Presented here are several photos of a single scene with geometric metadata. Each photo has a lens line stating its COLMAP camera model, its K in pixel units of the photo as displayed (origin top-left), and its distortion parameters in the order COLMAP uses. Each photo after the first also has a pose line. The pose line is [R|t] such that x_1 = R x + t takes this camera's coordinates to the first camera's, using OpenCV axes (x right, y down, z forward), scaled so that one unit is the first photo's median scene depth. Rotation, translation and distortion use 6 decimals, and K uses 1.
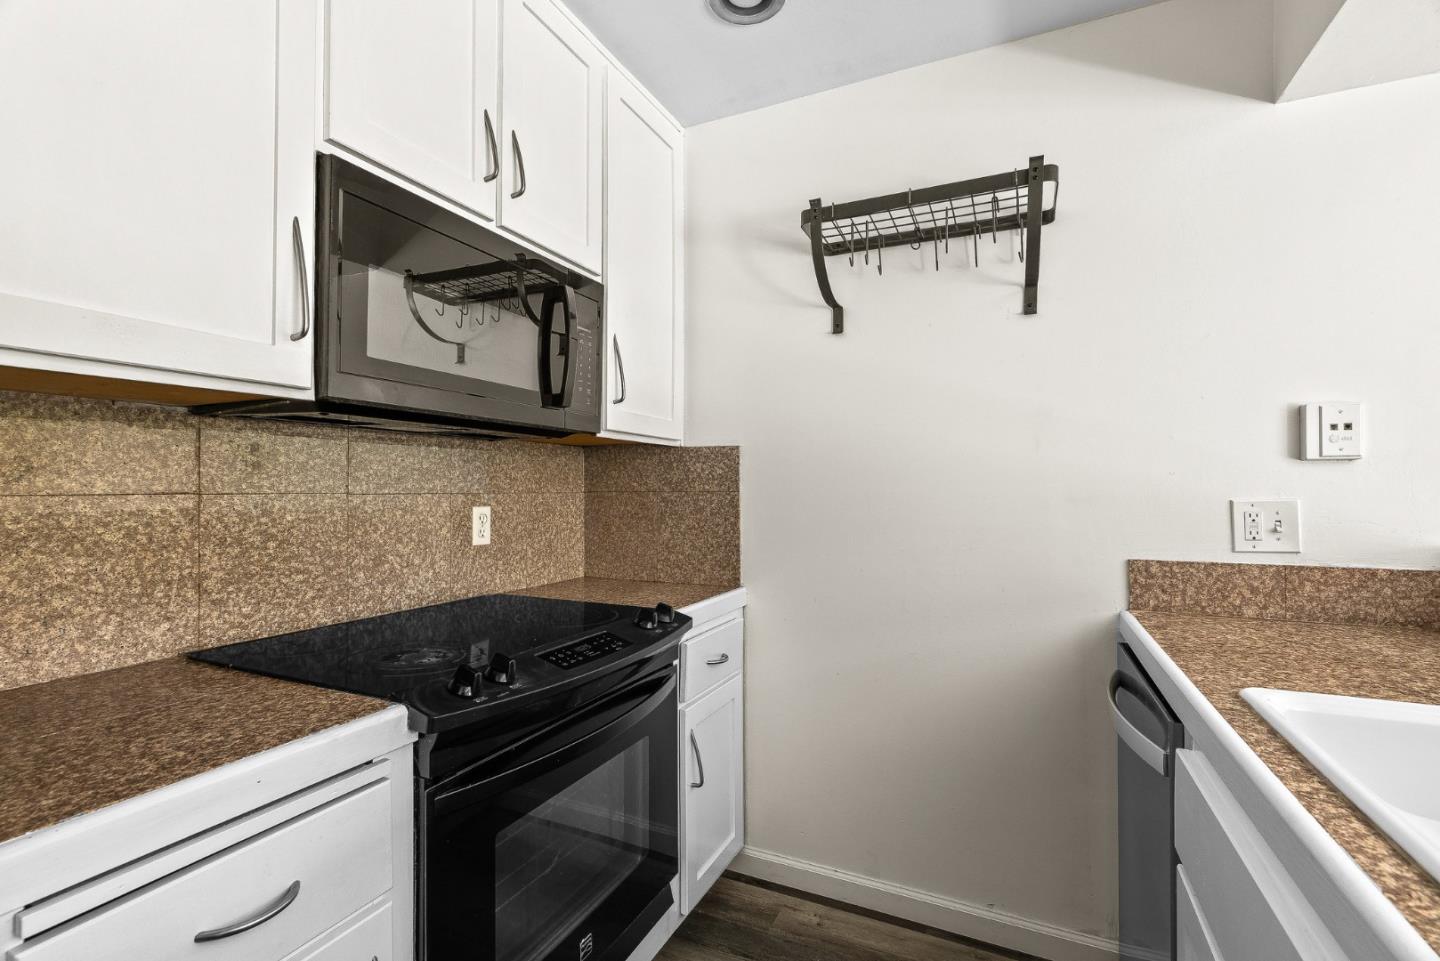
lens RADIAL K [[647.7, 0, 719.9], [0, 647.7, 489.0], [0, 0, 1]] dist [-0.003364, 0.000841]
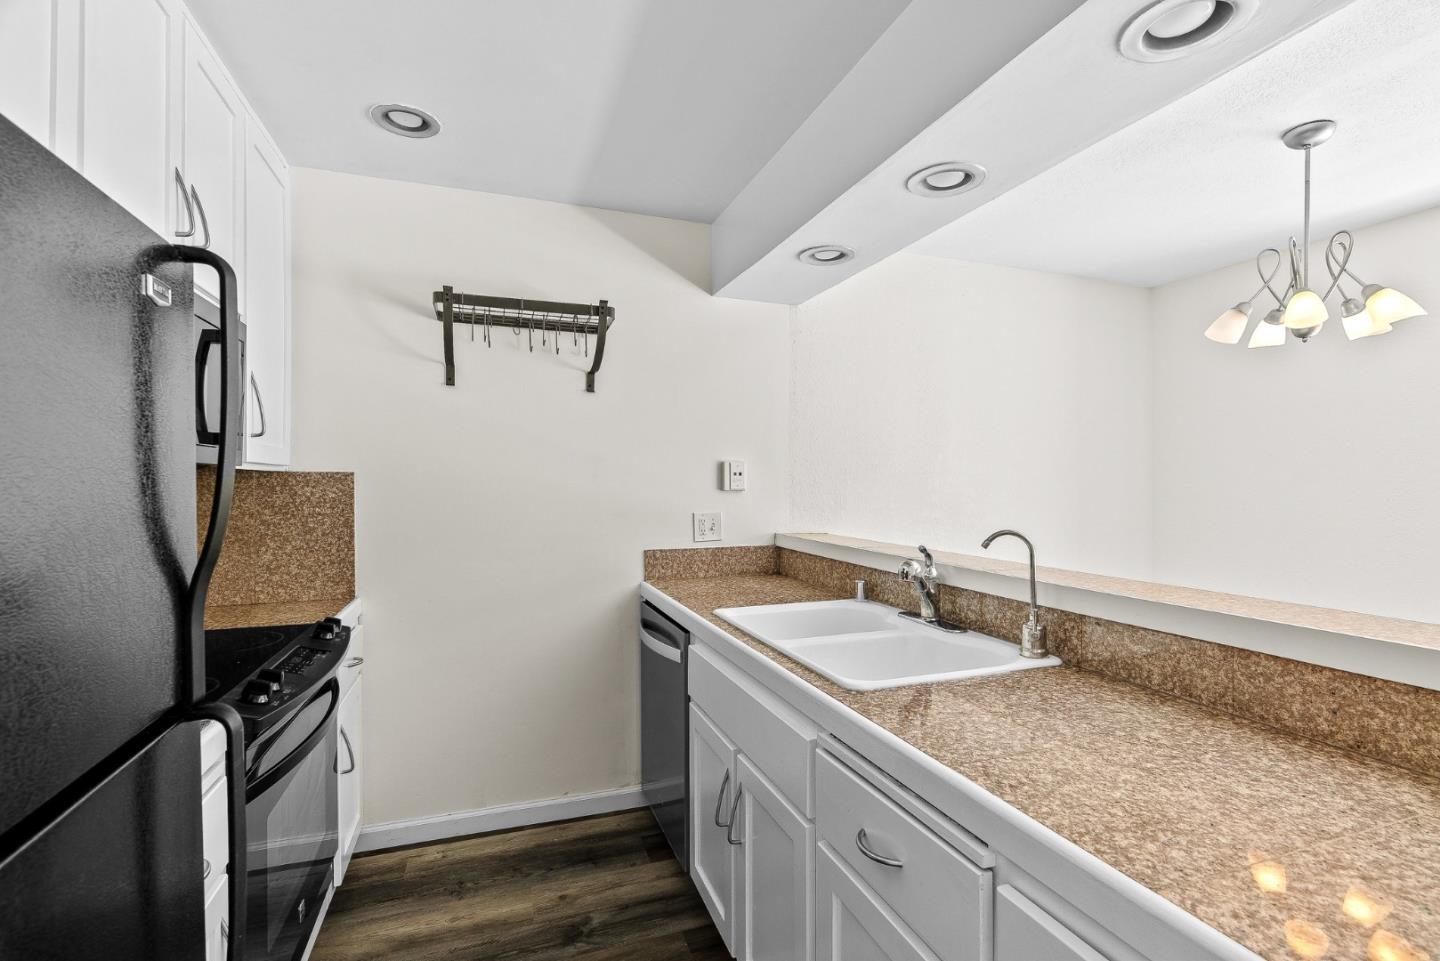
lens RADIAL K [[647.7, 0, 719.9], [0, 647.7, 489.0], [0, 0, 1]] dist [-0.003364, 0.000841]
pose [[0.711048, -0.006990, 0.703109, -0.379638], [-0.000783, 0.999942, 0.010732, -0.062366], [-0.703143, -0.008181, 0.711002, -0.294379]]
